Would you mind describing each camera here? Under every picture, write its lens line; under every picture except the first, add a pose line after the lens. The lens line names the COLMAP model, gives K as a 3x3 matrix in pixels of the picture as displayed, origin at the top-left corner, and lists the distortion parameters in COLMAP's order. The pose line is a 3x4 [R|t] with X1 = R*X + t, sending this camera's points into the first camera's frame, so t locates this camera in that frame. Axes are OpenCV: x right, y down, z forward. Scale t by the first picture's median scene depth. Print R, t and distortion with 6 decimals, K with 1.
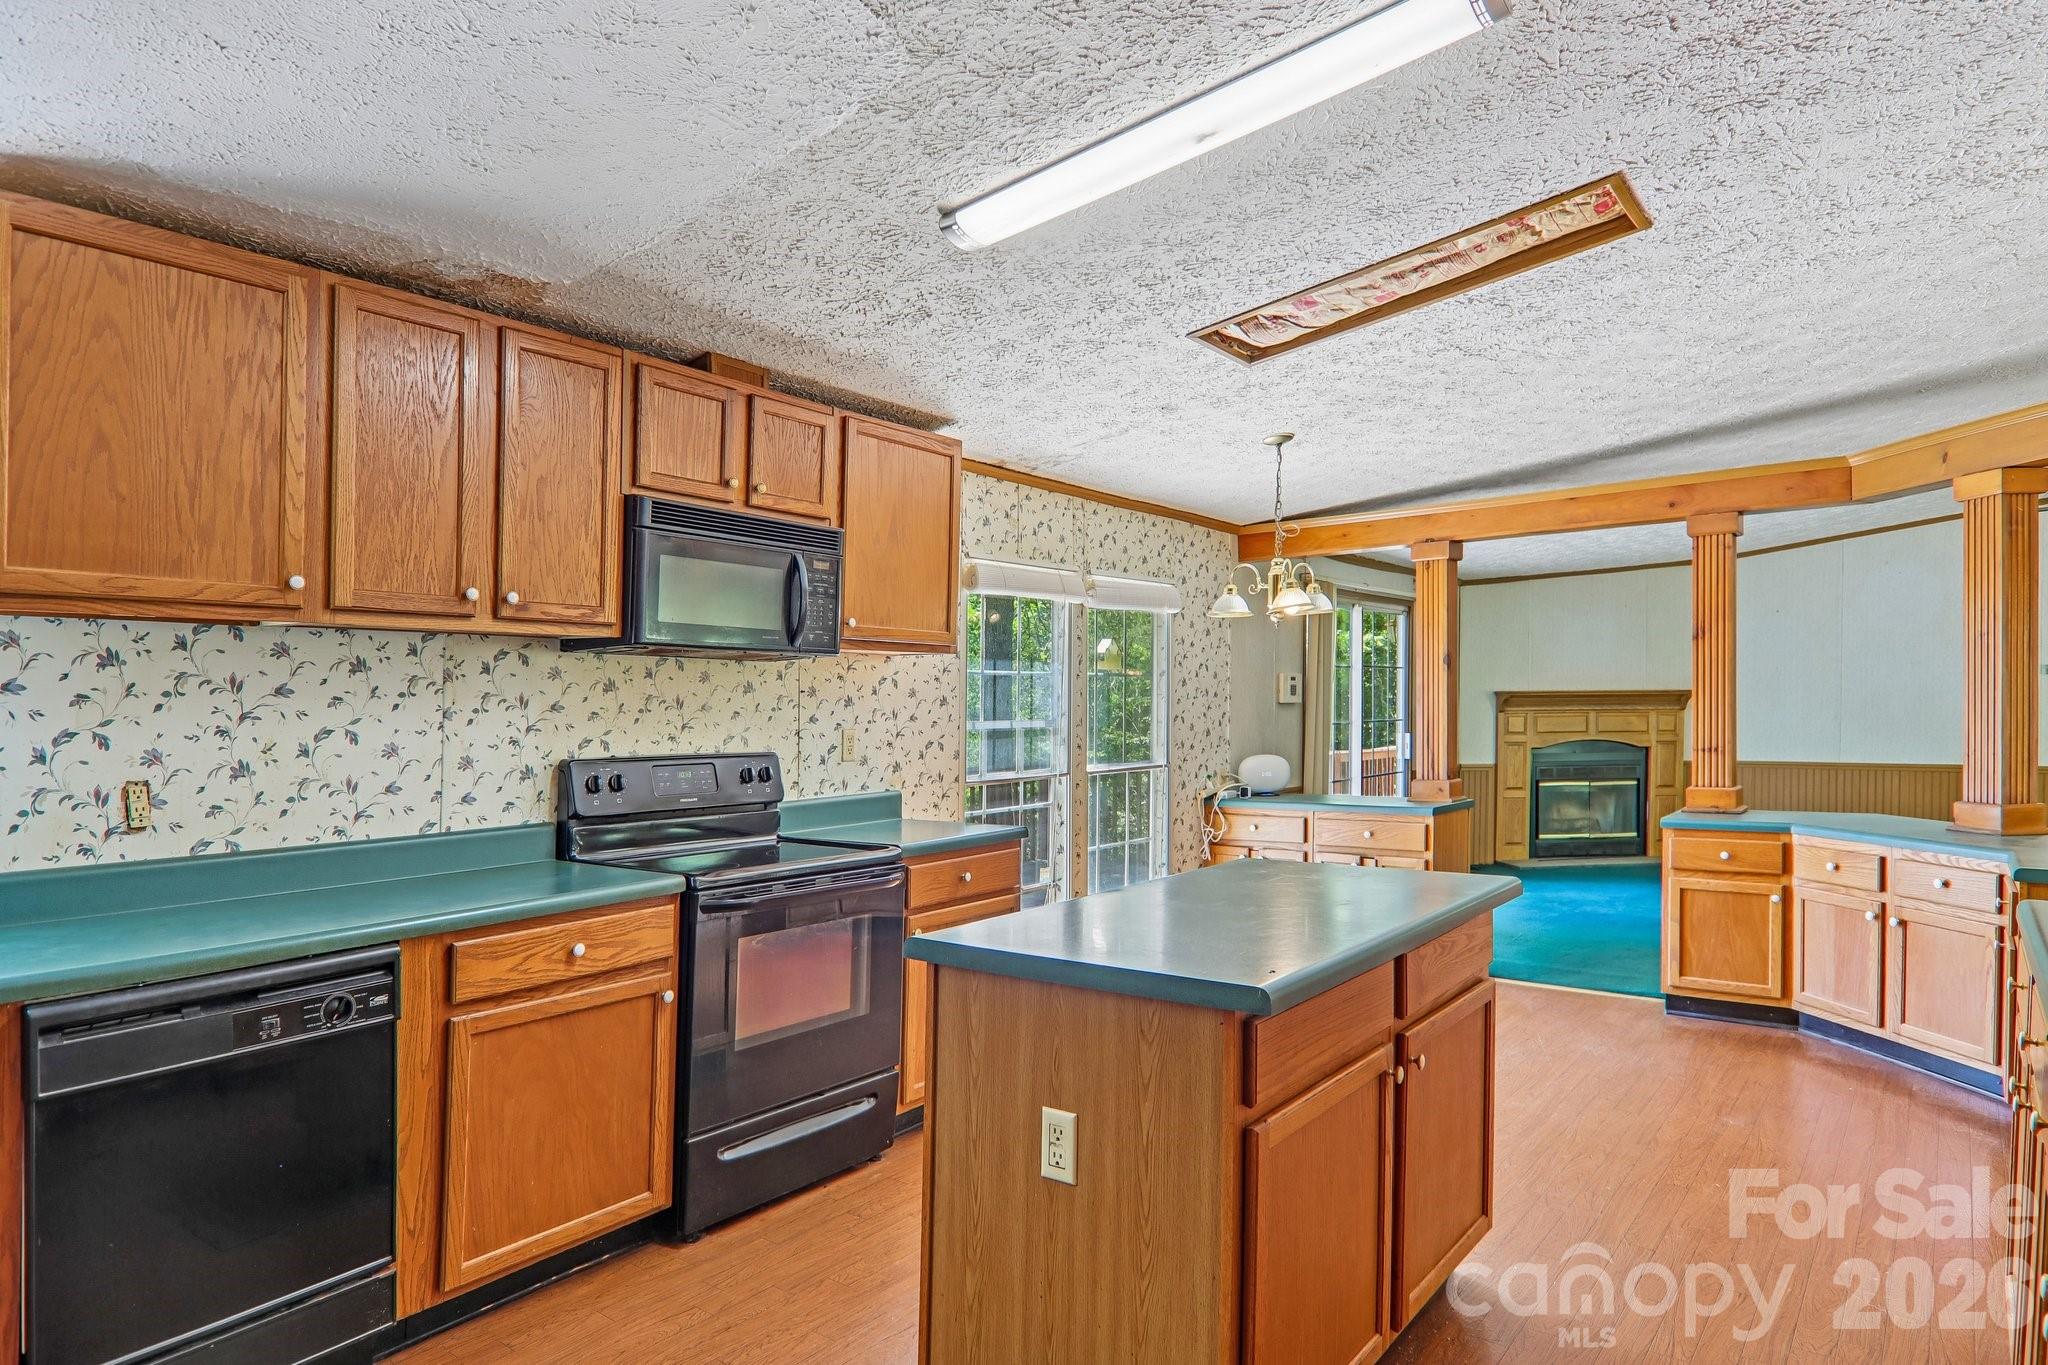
lens RADIAL K [[1148.5, 0, 989.4], [0, 1148.5, 749.2], [0, 0, 1]] dist [-0.014860, -0.002421]
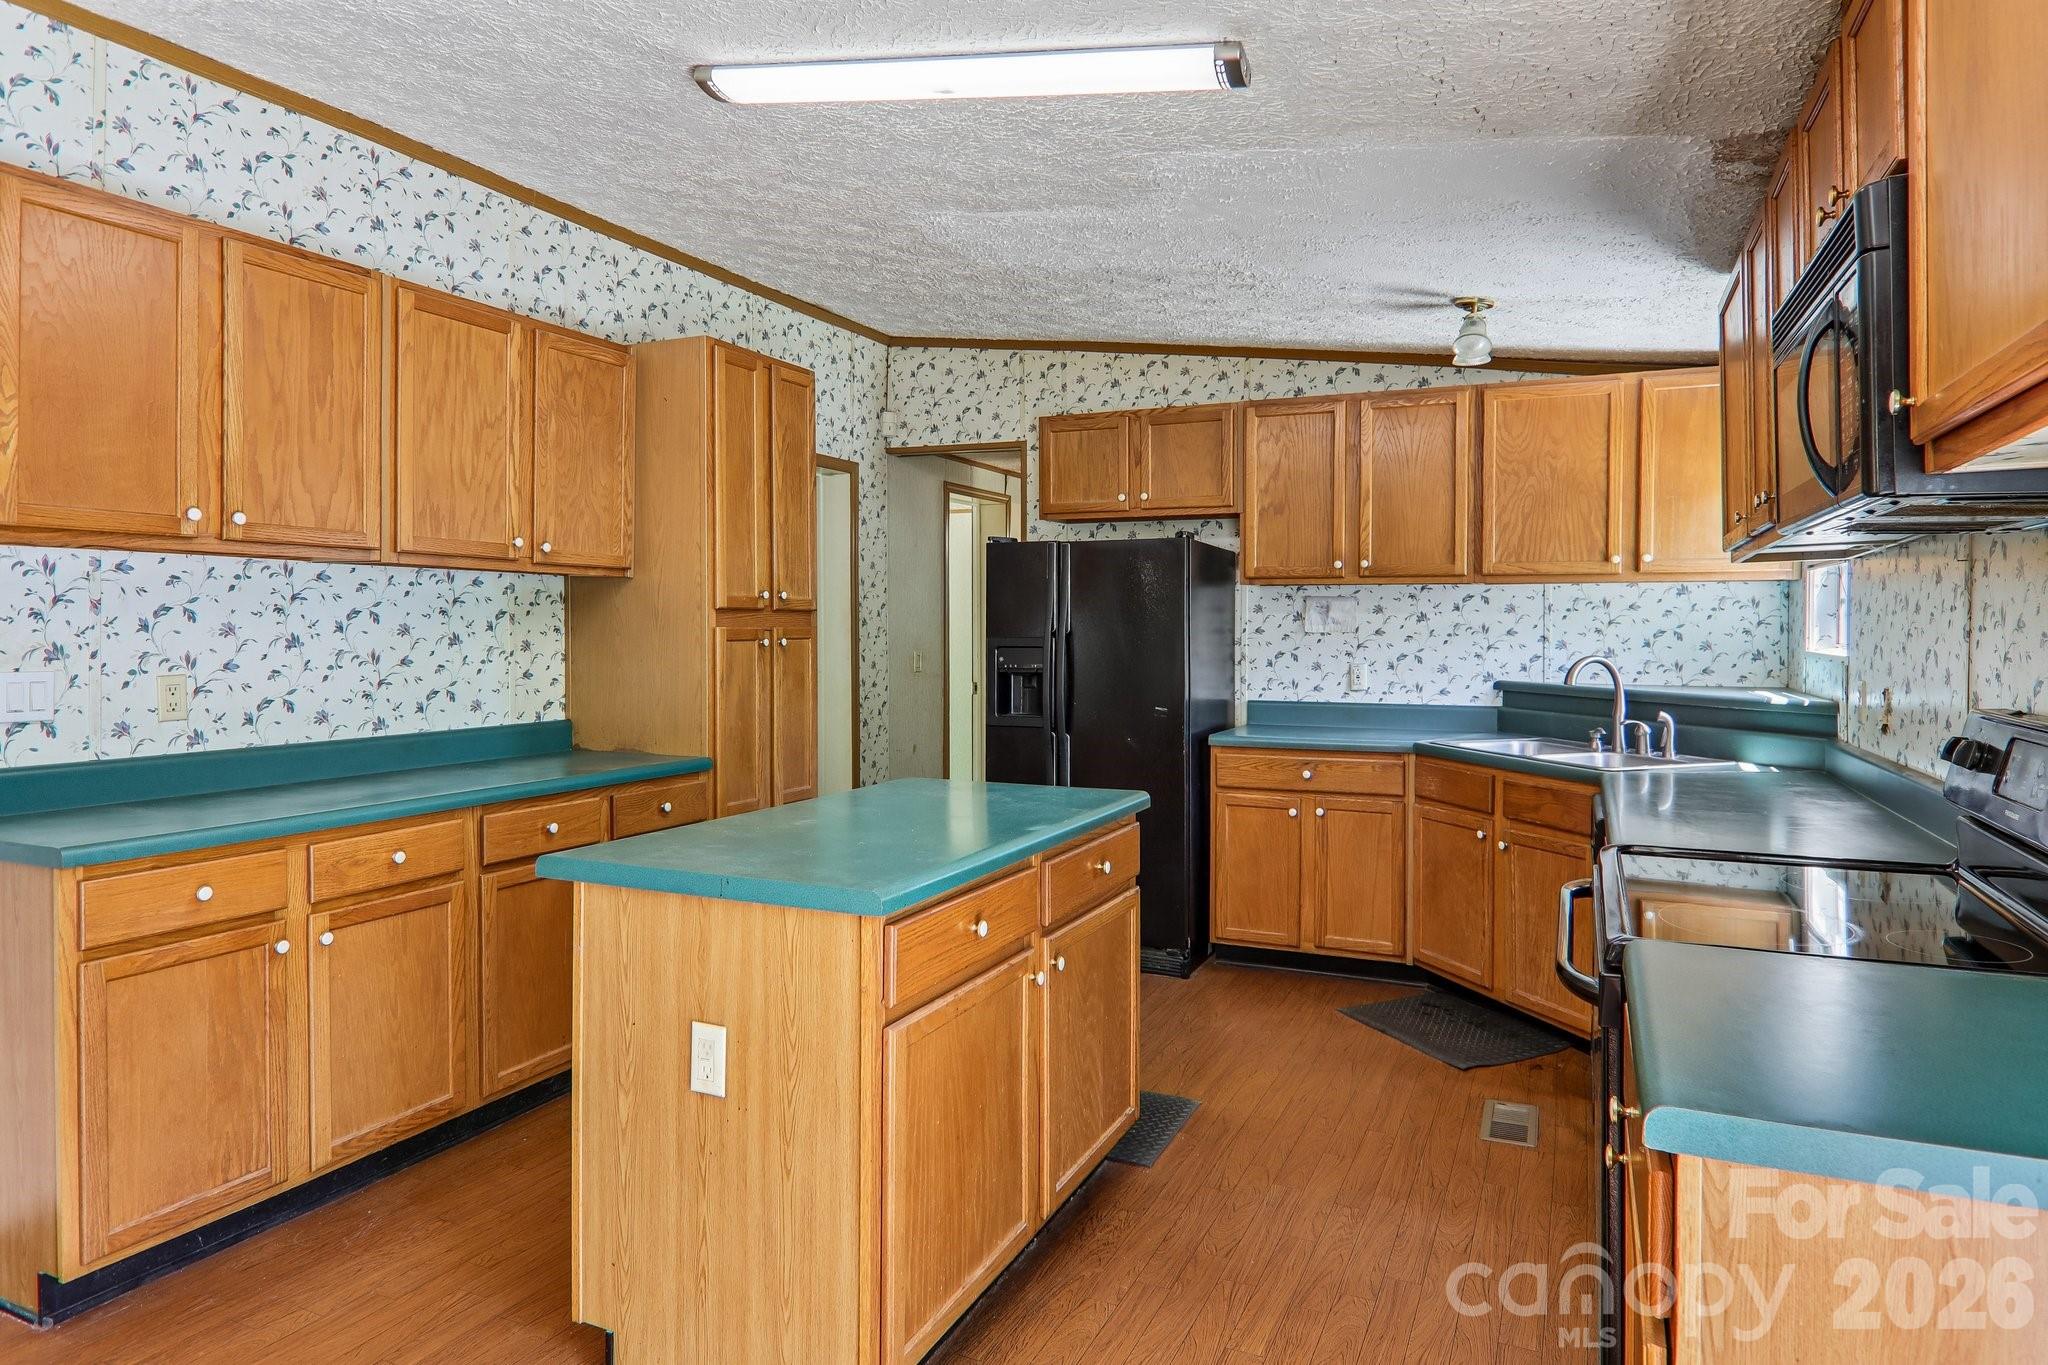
lens RADIAL K [[1199.2, 0, 1033.0], [0, 1199.2, 621.6], [0, 0, 1]] dist [0.006527, -0.018550]
pose [[-0.965880, 0.005811, -0.258924, 0.215496], [-0.002249, 0.999522, 0.030823, -0.041900], [0.258980, 0.030353, -0.965406, 1.108521]]
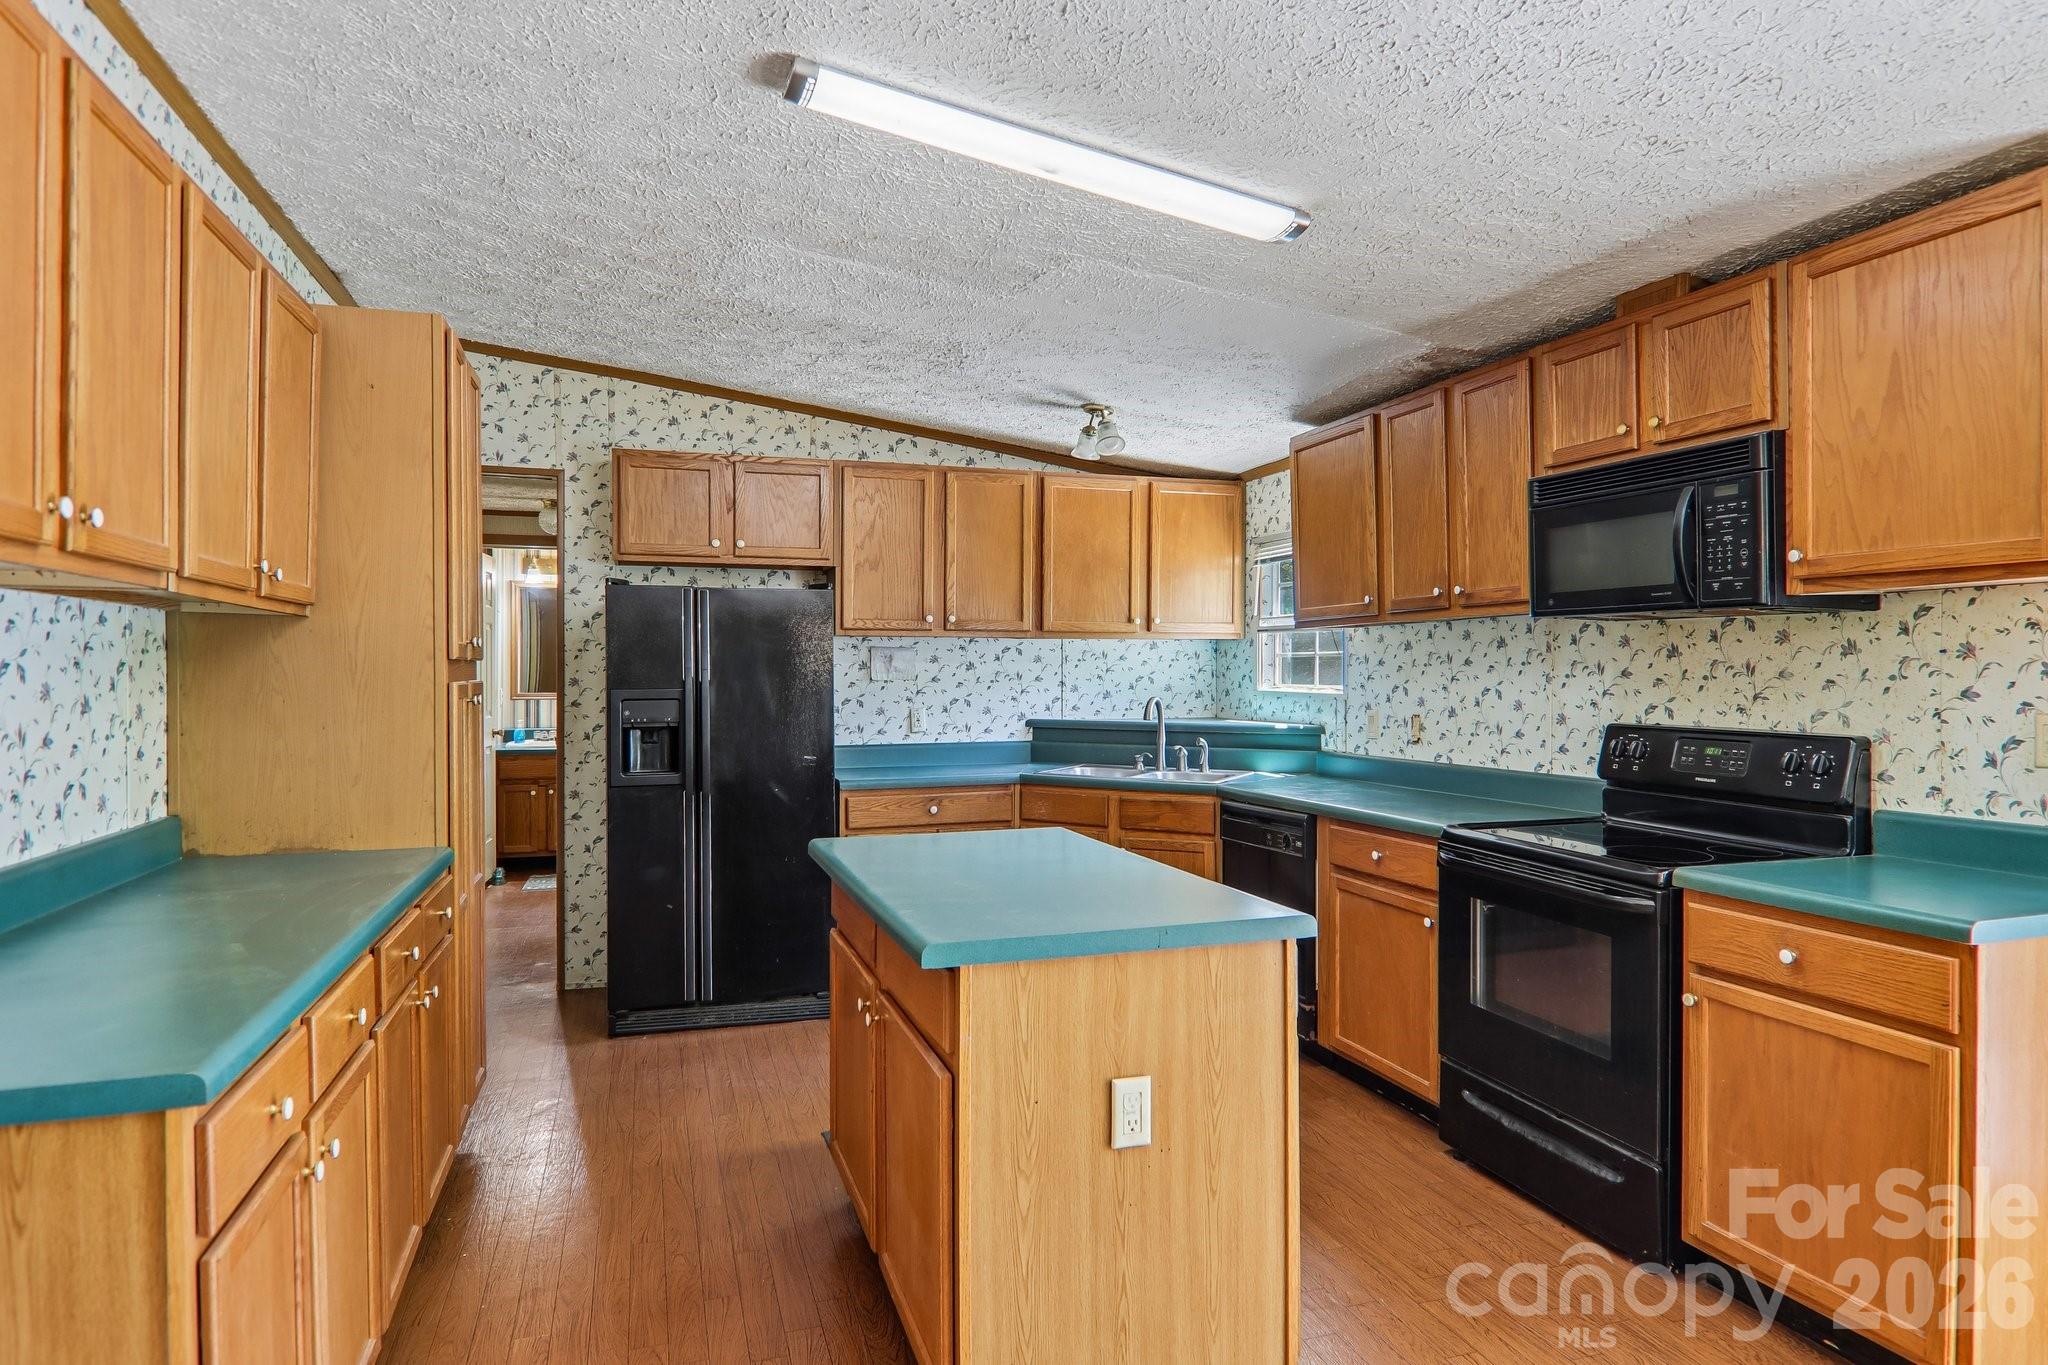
lens RADIAL K [[1184.3, 0, 1020.7], [0, 1184.3, 670.9], [0, 0, 1]] dist [0.011922, -0.021133]
pose [[-0.538366, 0.010864, -0.842641, 0.628411], [-0.021013, 0.999433, 0.026310, -0.041886], [0.842449, 0.031871, -0.537832, 0.841523]]
